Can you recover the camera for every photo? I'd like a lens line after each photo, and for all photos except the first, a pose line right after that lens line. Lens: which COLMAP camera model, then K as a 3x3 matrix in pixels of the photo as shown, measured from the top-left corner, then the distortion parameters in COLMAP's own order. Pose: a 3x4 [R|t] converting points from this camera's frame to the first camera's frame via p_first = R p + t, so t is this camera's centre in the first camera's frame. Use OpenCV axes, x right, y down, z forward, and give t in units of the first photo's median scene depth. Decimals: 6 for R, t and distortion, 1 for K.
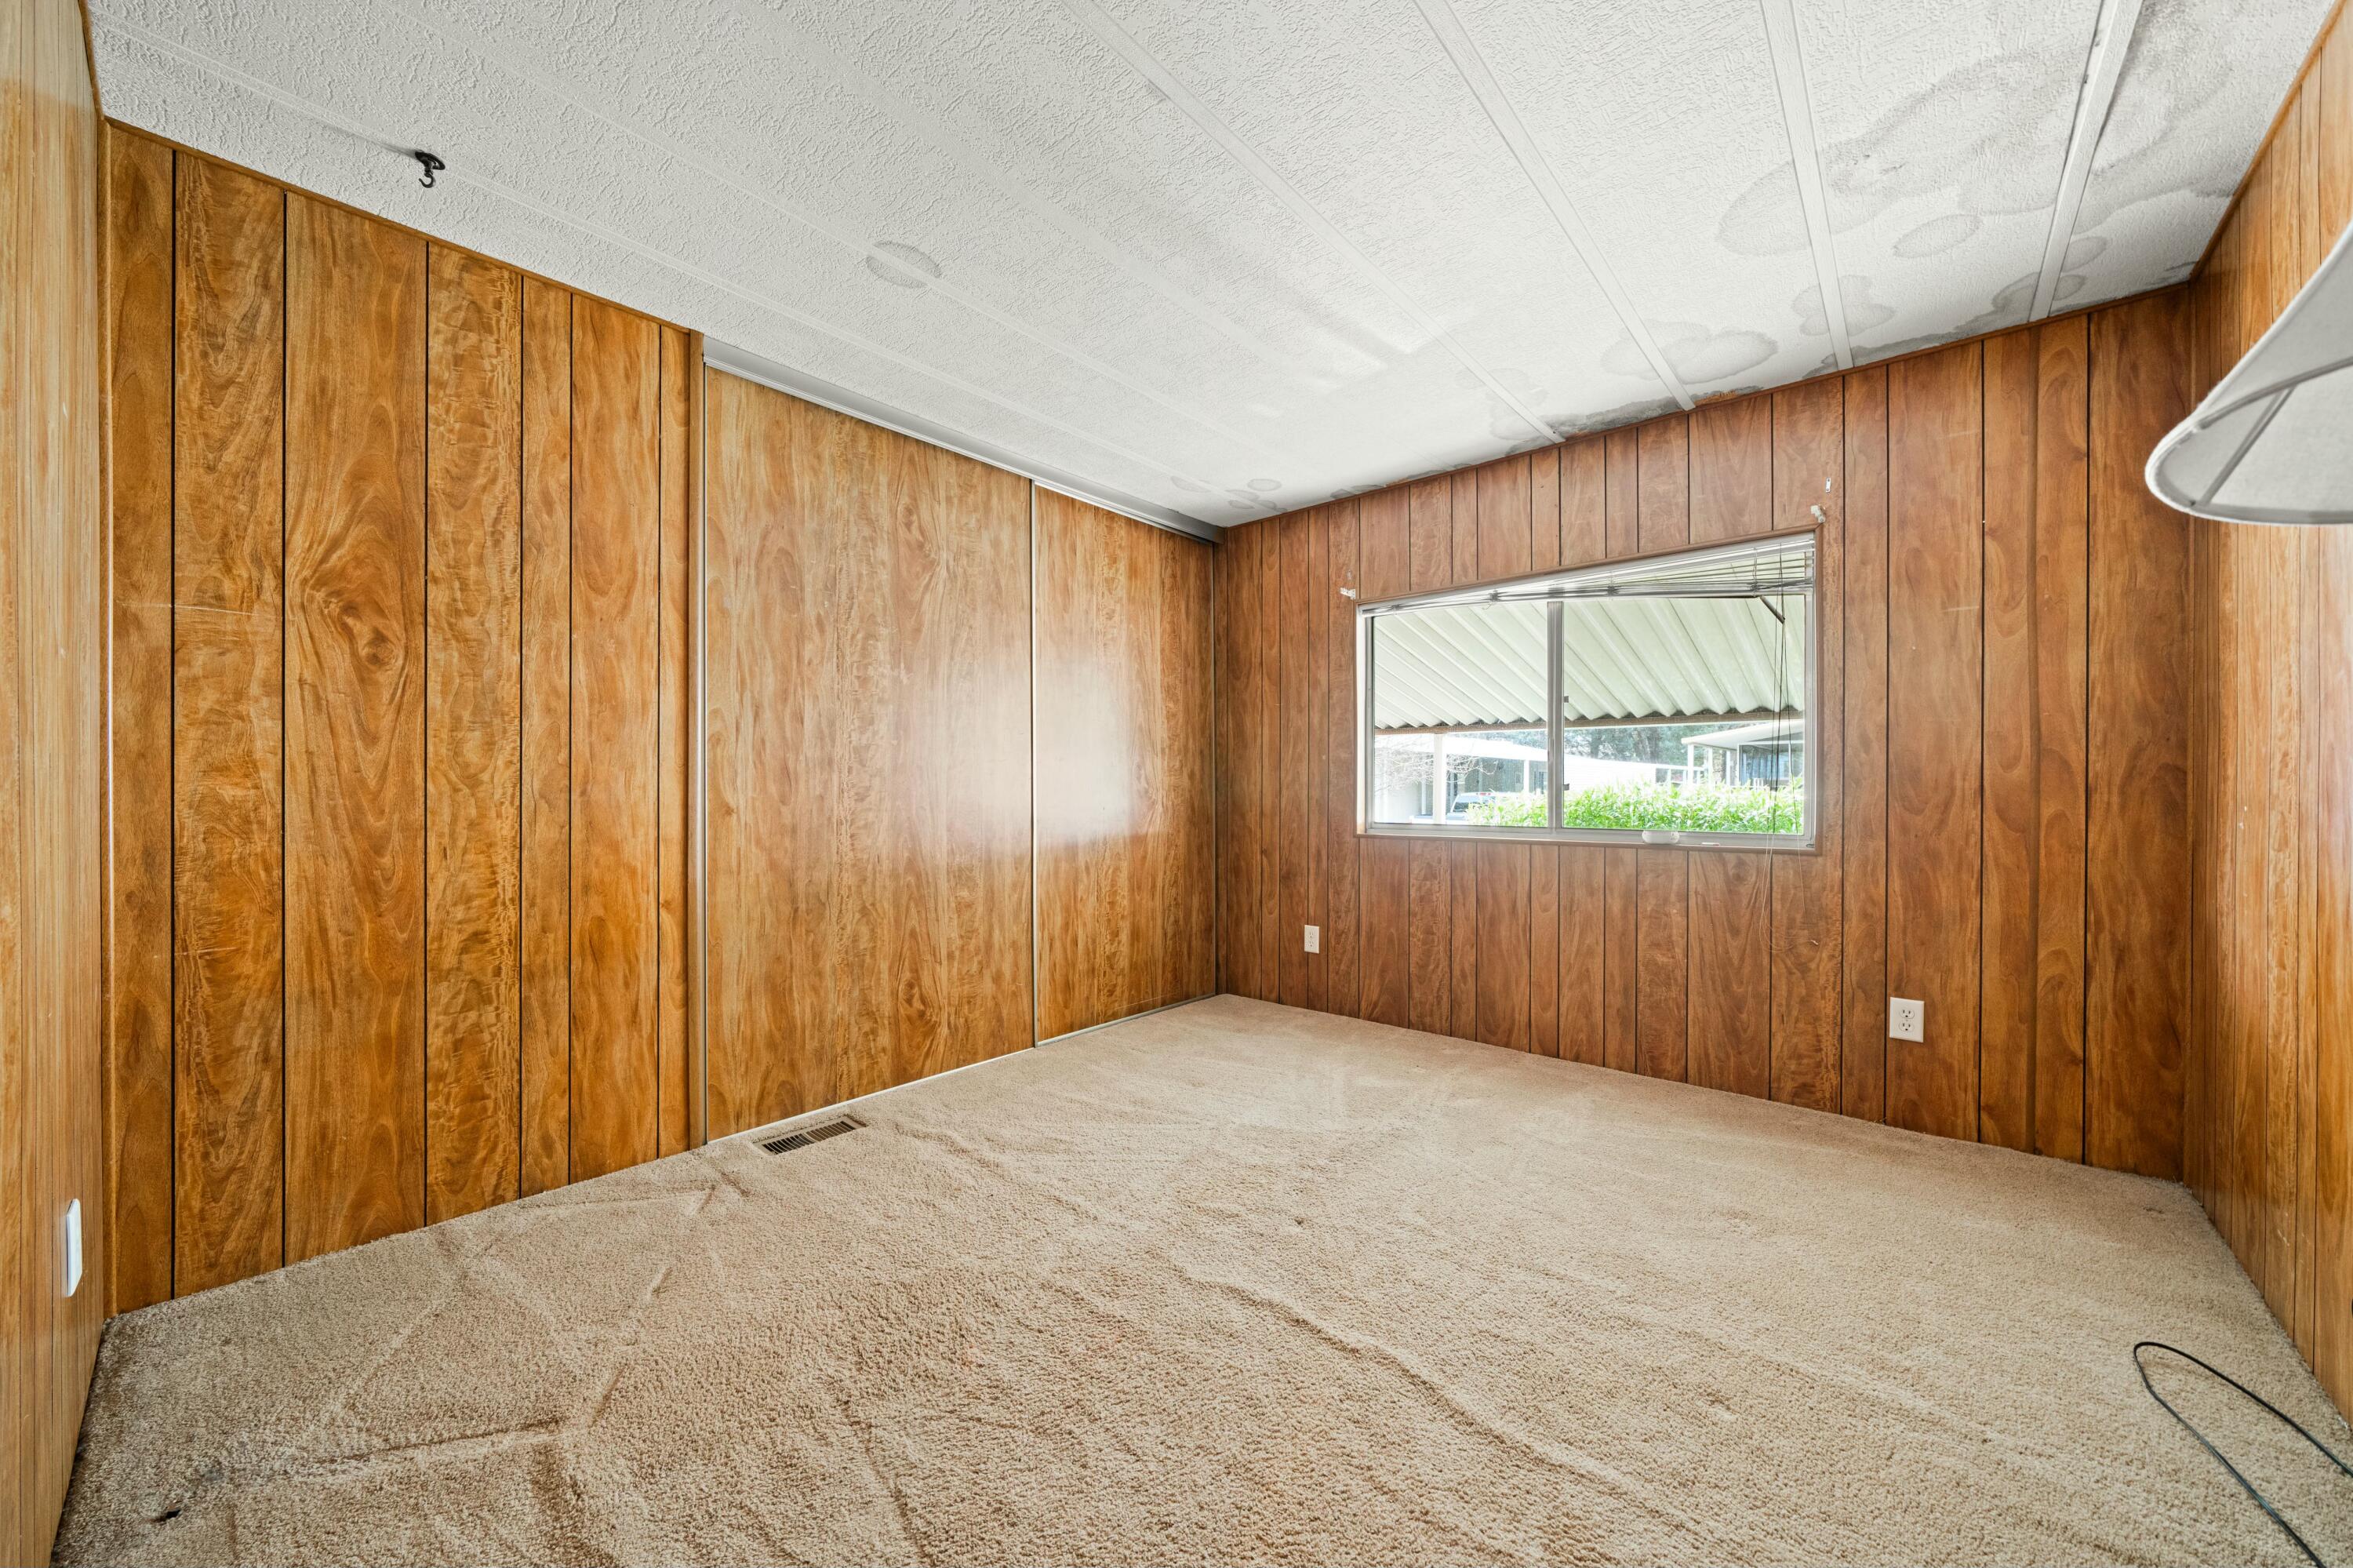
lens RADIAL K [[868.9, 0, 1184.9], [0, 868.9, 788.7], [0, 0, 1]] dist [-0.003610, -0.000068]
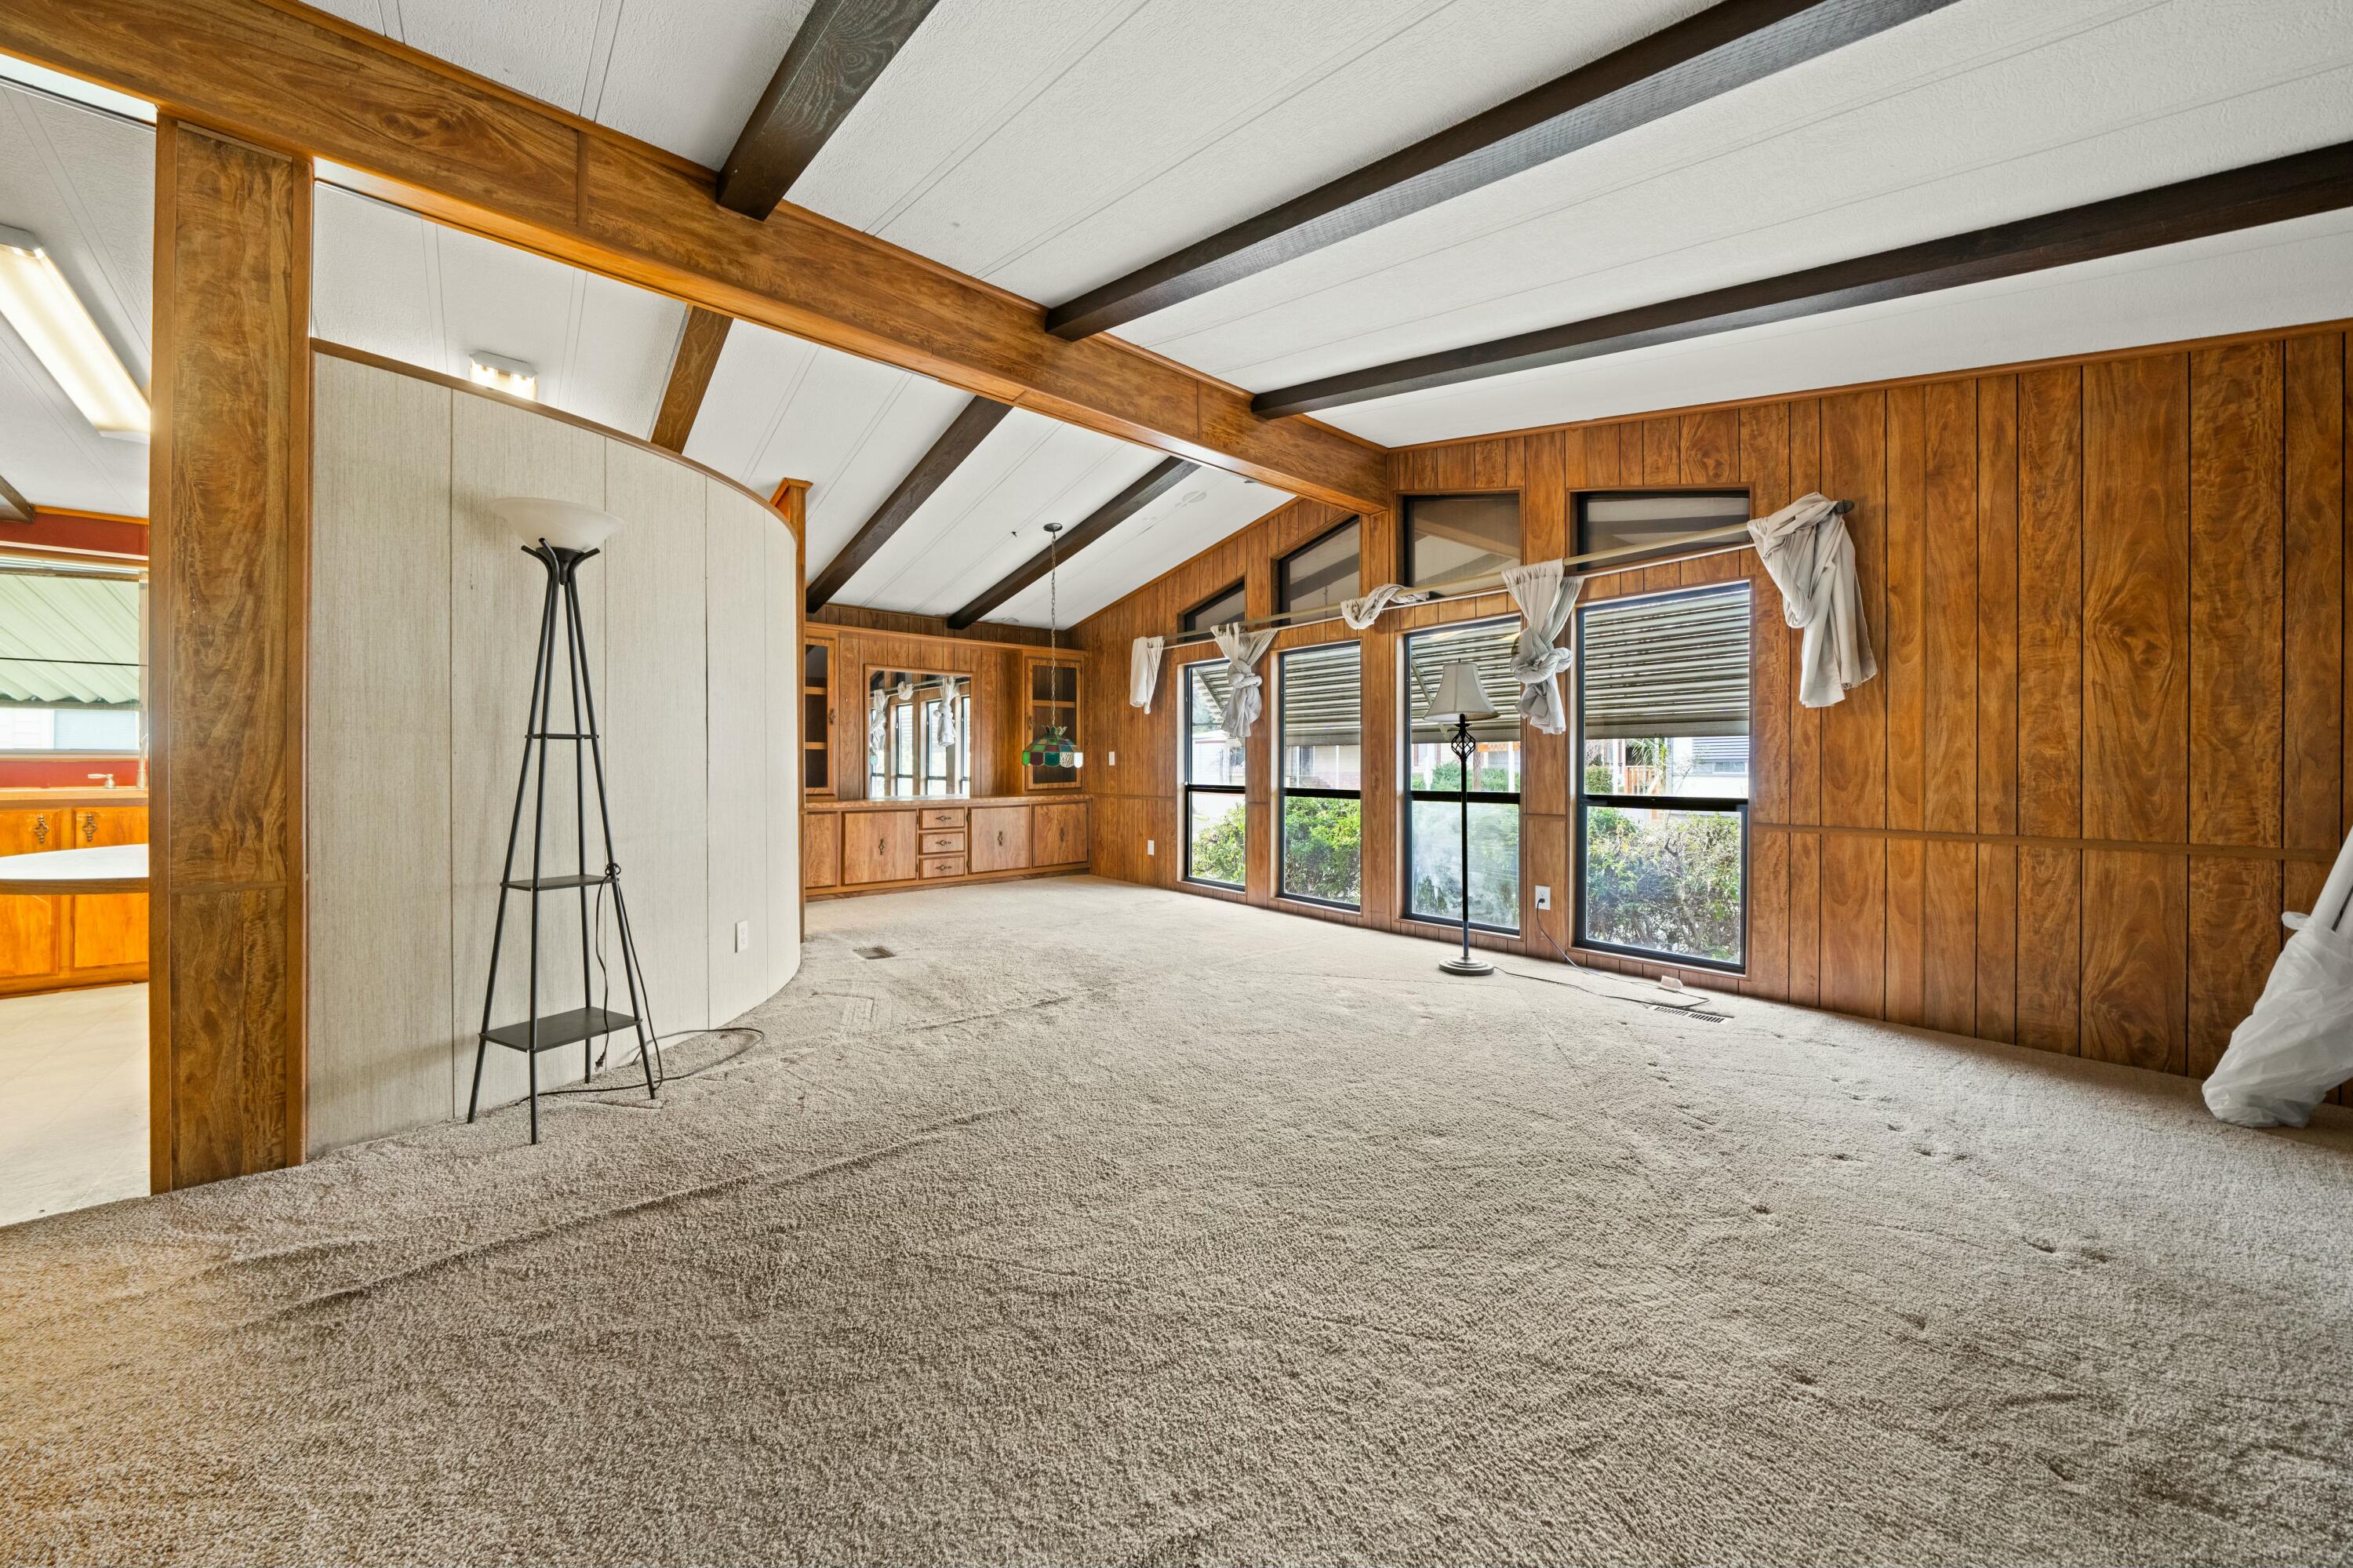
lens RADIAL K [[794.2, 0, 1183.5], [0, 794.2, 764.6], [0, 0, 1]] dist [-0.001359, 0.000126]
pose [[-0.098254, 0.001928, -0.995159, 0.568503], [0.000462, 0.999998, 0.001891, 0.022226], [0.995161, -0.000274, -0.098255, -0.500090]]
